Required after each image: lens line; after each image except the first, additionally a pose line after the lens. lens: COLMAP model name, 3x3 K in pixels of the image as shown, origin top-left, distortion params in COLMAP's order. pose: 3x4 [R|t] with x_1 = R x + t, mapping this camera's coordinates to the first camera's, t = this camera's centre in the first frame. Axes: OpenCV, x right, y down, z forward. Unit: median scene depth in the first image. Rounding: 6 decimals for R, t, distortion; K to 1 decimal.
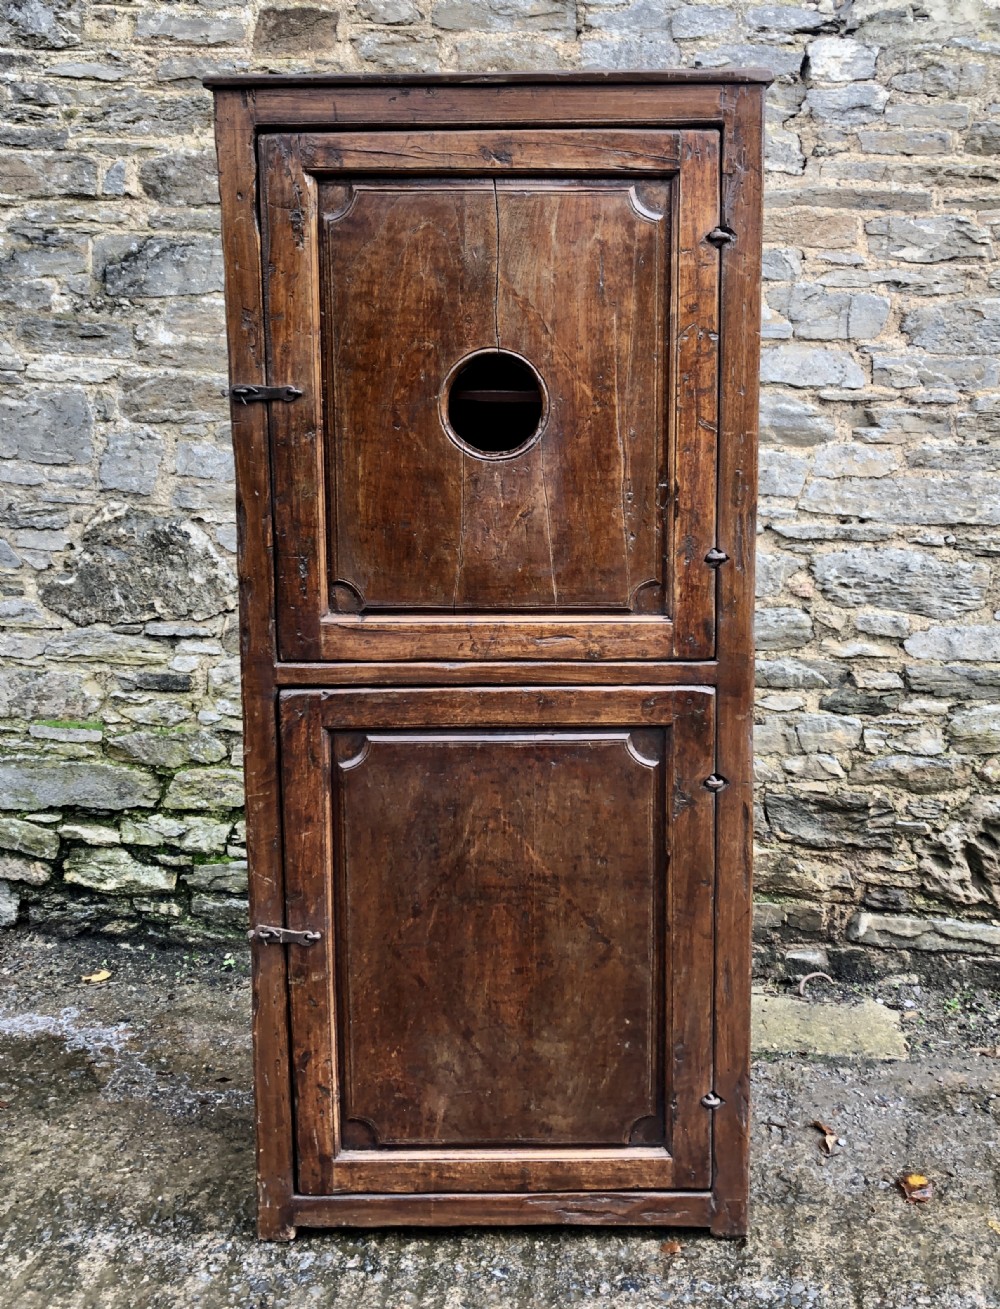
lens RADIAL K [[1349.5, 0, 518.8], [0, 1349.5, 544.2], [0, 0, 1]] dist [0.028349, 0.000000]
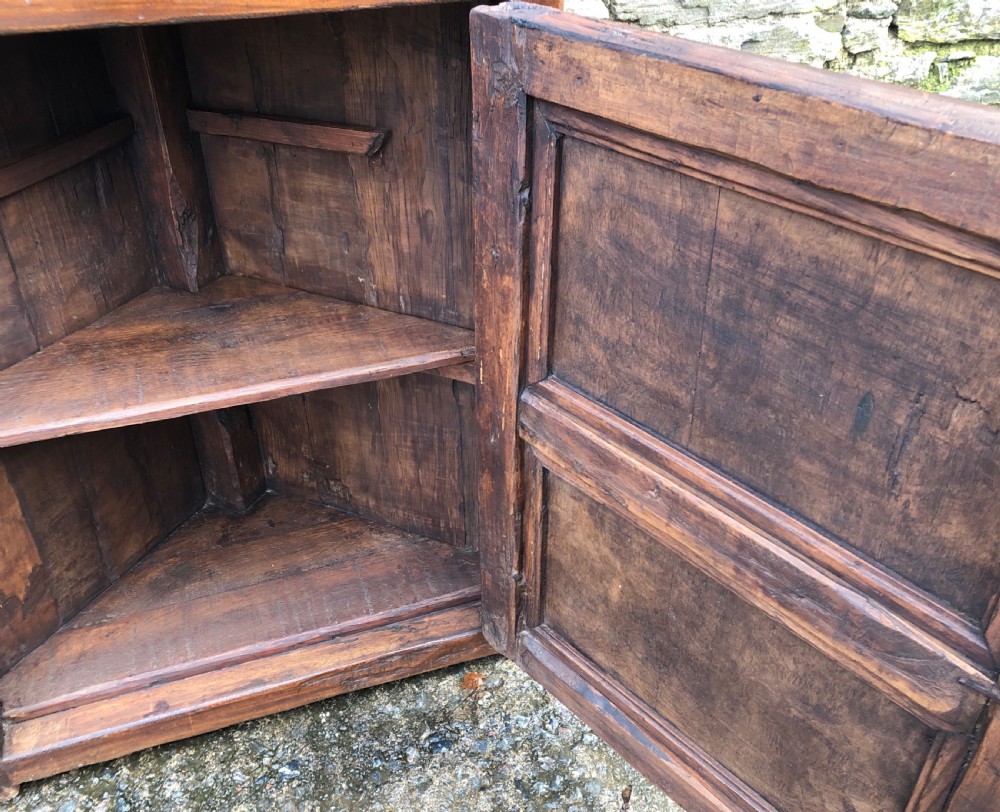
lens RADIAL K [[938.9, 0, 492.8], [0, 938.9, 416.2], [0, 0, 1]] dist [0.015140, 0.000000]
pose [[0.943803, -0.189258, 0.270958, -0.011507], [0.048978, 0.890854, 0.451641, 0.081623], [-0.326860, -0.412989, 0.850060, 0.564836]]
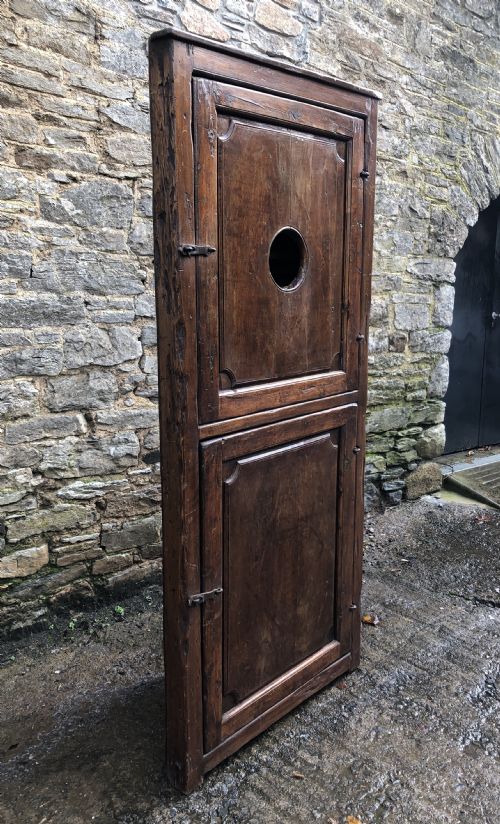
lens RADIAL K [[721.4, 0, 251.5], [0, 721.4, 391.4], [0, 0, 1]] dist [0.022865, 0.001889]
pose [[0.661308, -0.126053, 0.739447, -0.748972], [0.097041, 0.991872, 0.082297, -0.014240], [-0.743811, 0.017333, 0.668165, 0.399222]]
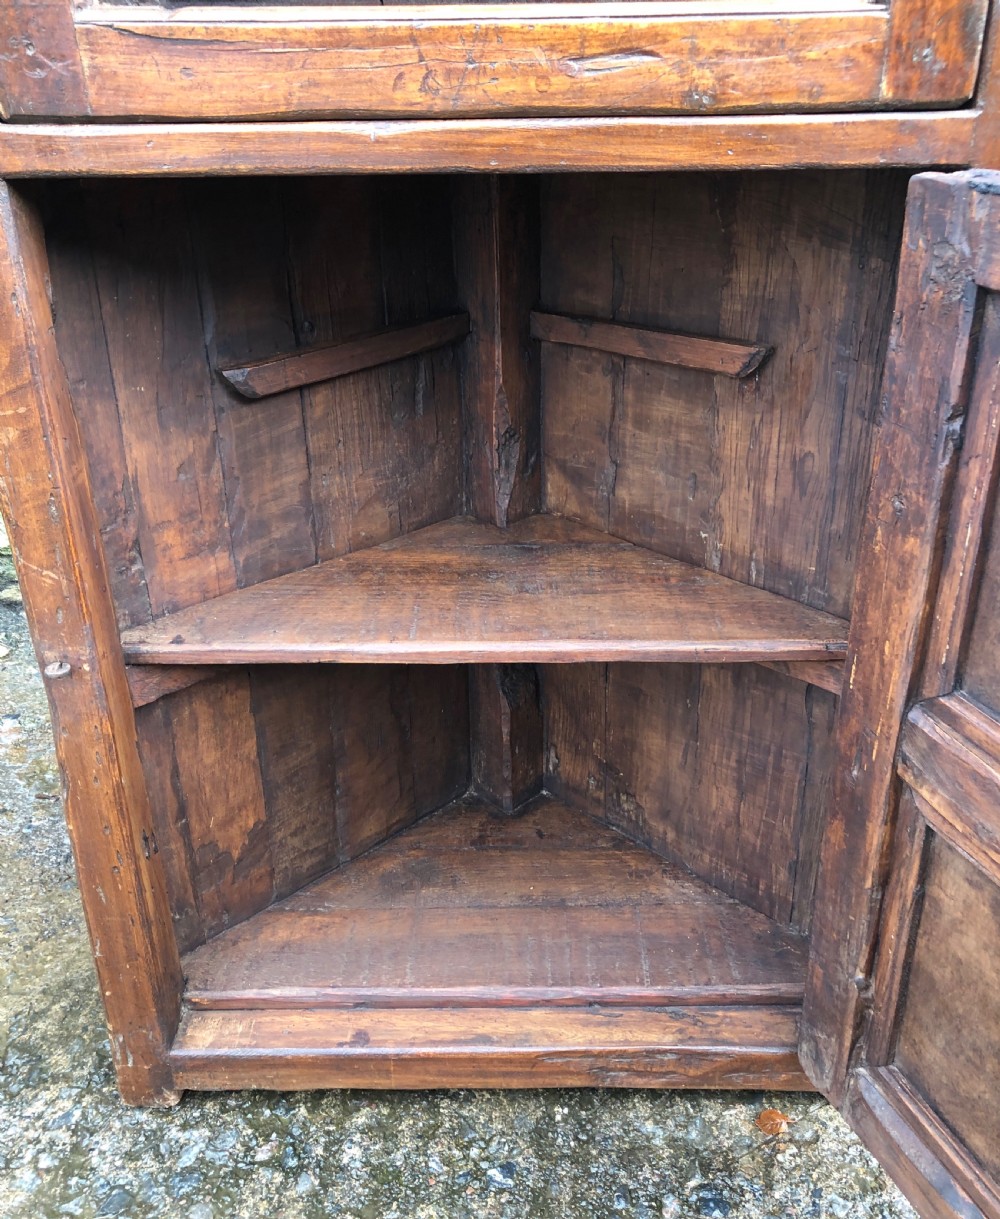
lens RADIAL K [[1114.1, 0, 505.3], [0, 1114.1, 541.9], [0, 0, 1]] dist [0.007943, 0.000000]
pose [[0.999941, -0.005087, -0.009623, -0.005427], [0.007534, 0.961539, 0.274564, 0.120910], [0.007857, -0.274620, 0.961521, 0.605493]]
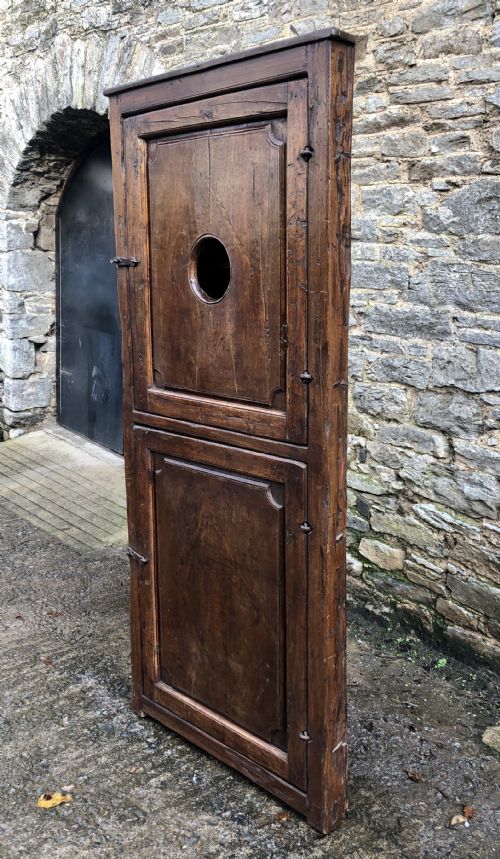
lens RADIAL K [[782.4, 0, 297.9], [0, 782.4, 415.1], [0, 0, 1]] dist [0.024012, 0.000000]
pose [[0.733968, 0.133898, -0.665855, 0.701699], [-0.102685, 0.990982, 0.086090, -0.020716], [0.671377, 0.005186, 0.741098, 0.356426]]
